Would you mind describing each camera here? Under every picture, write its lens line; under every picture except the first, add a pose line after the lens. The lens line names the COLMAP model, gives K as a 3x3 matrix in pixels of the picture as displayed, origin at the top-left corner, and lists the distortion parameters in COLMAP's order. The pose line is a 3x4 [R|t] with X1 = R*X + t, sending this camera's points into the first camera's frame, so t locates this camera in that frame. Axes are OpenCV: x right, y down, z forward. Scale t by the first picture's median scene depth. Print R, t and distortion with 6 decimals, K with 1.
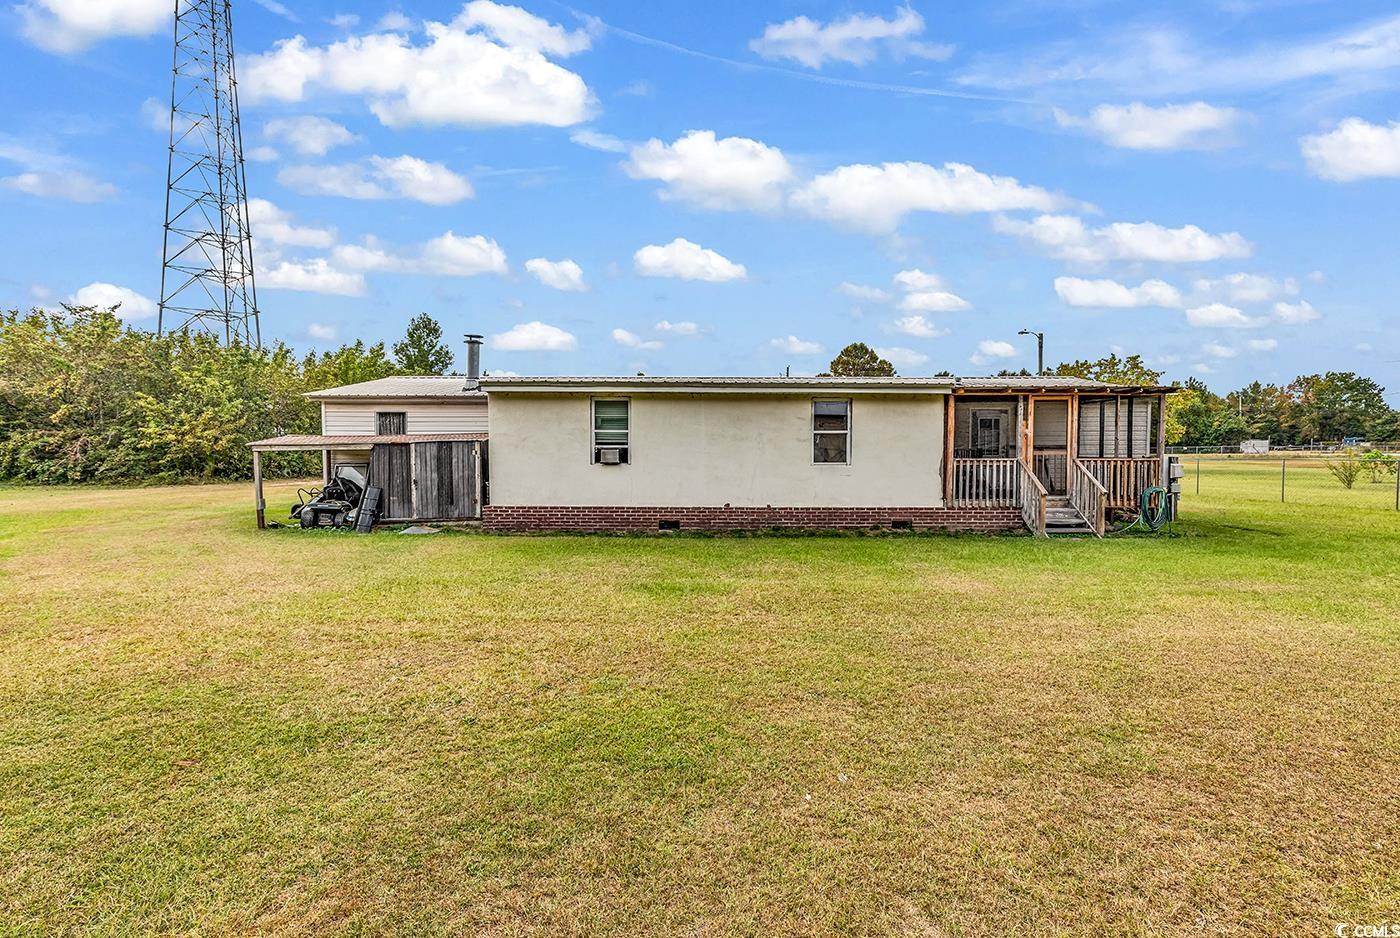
lens RADIAL K [[624.6, 0, 704.5], [0, 624.6, 468.7], [0, 0, 1]] dist [0.003033, -0.000696]
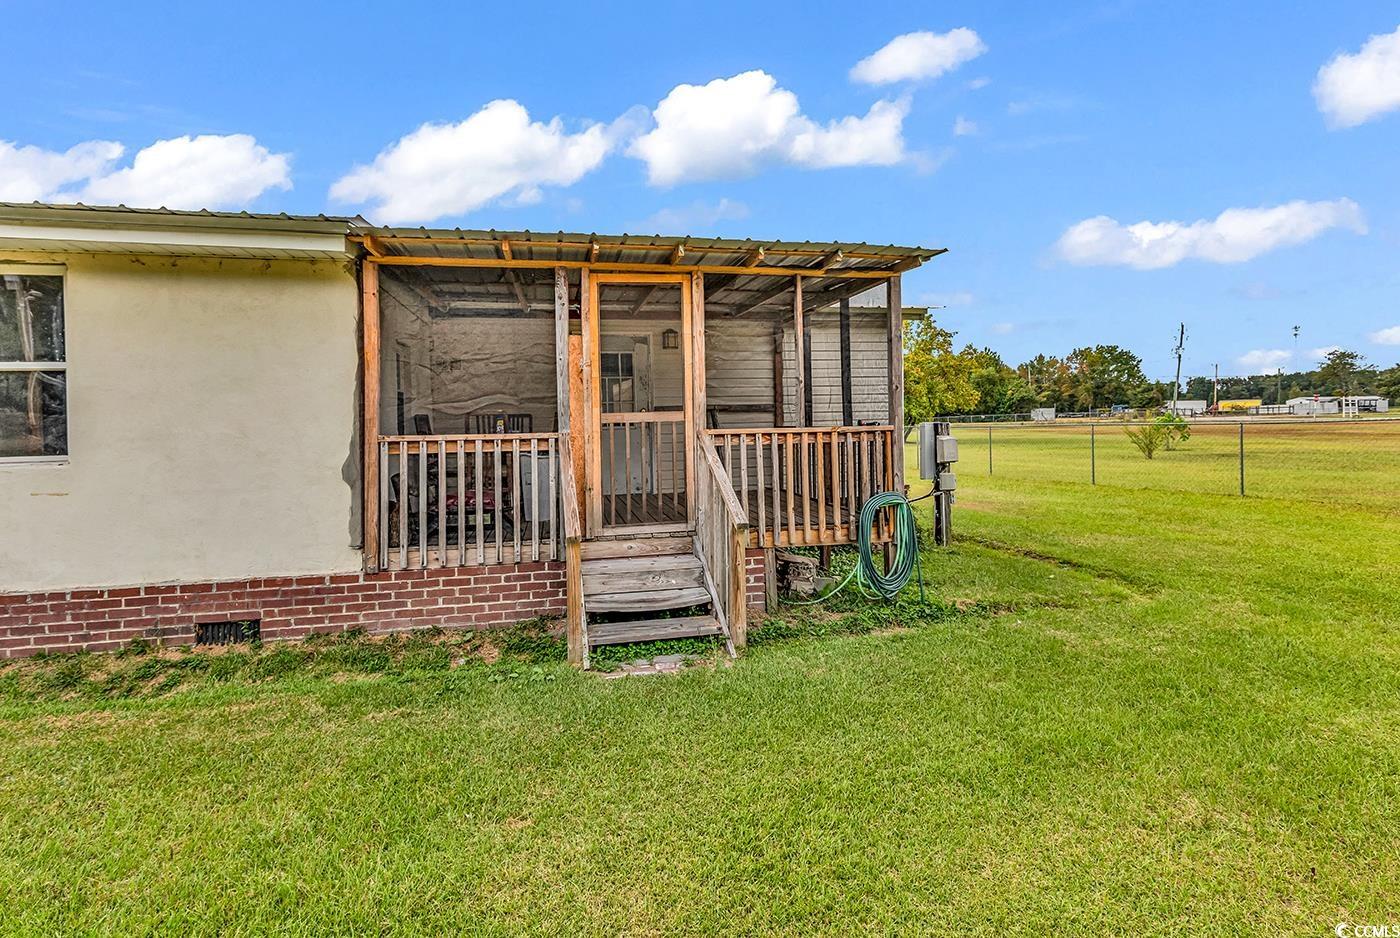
lens RADIAL K [[665.6, 0, 664.9], [0, 665.6, 427.8], [0, 0, 1]] dist [0.001714, -0.000206]
pose [[0.978582, -0.020202, 0.204864, 0.465941], [0.026187, 0.999305, -0.026545, -0.006796], [-0.204185, 0.031341, 0.978430, 0.570025]]
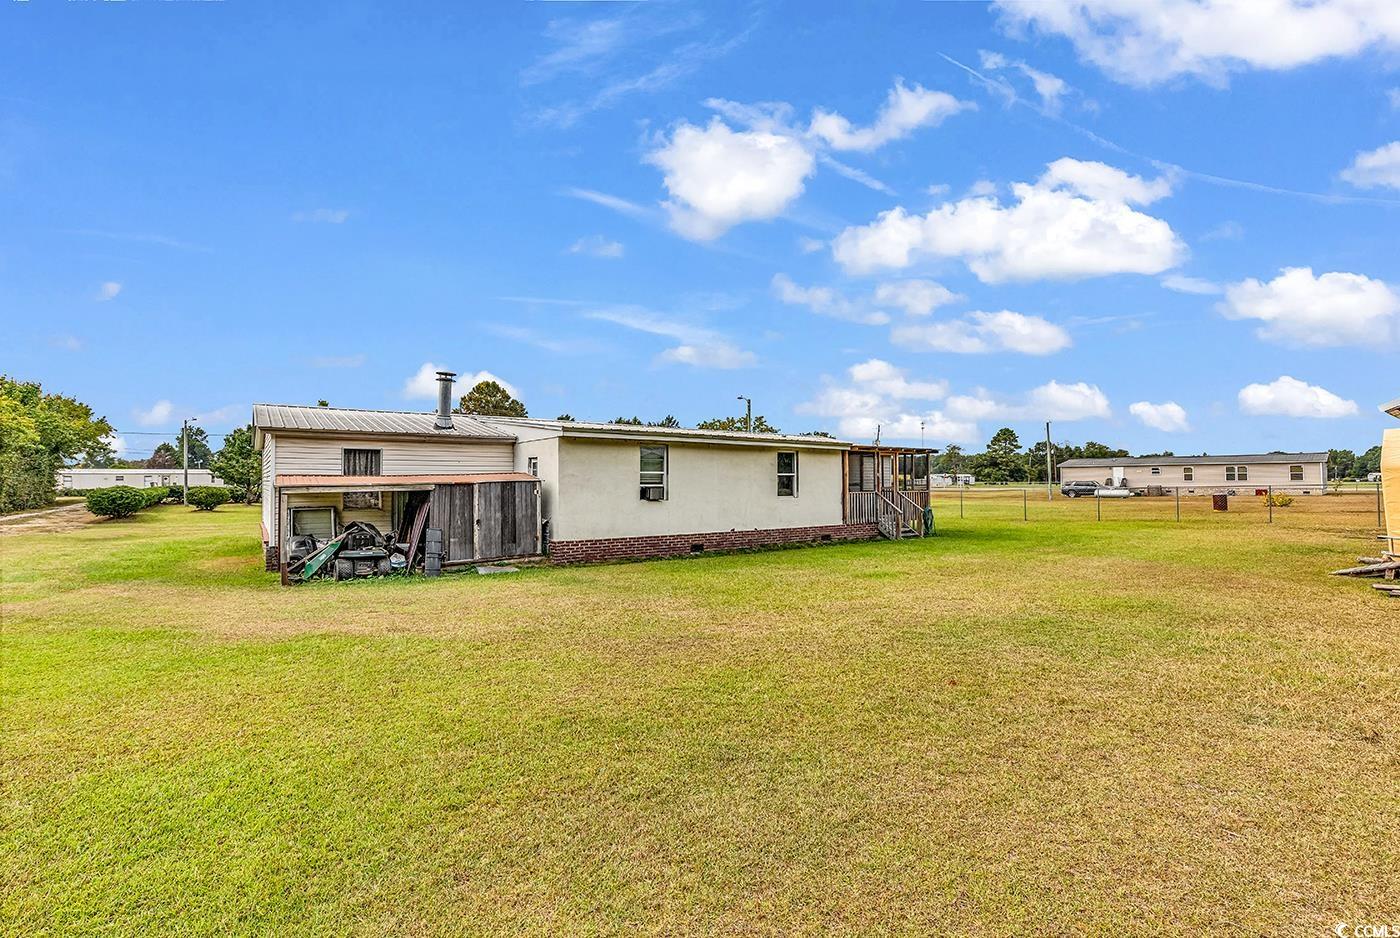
lens RADIAL K [[624.6, 0, 704.5], [0, 624.6, 468.7], [0, 0, 1]] dist [0.003033, -0.000696]
pose [[0.808681, 0.010281, 0.588157, -0.758922], [0.025293, 0.998315, -0.052227, -0.002760], [-0.587703, 0.057111, 0.807059, -0.025161]]
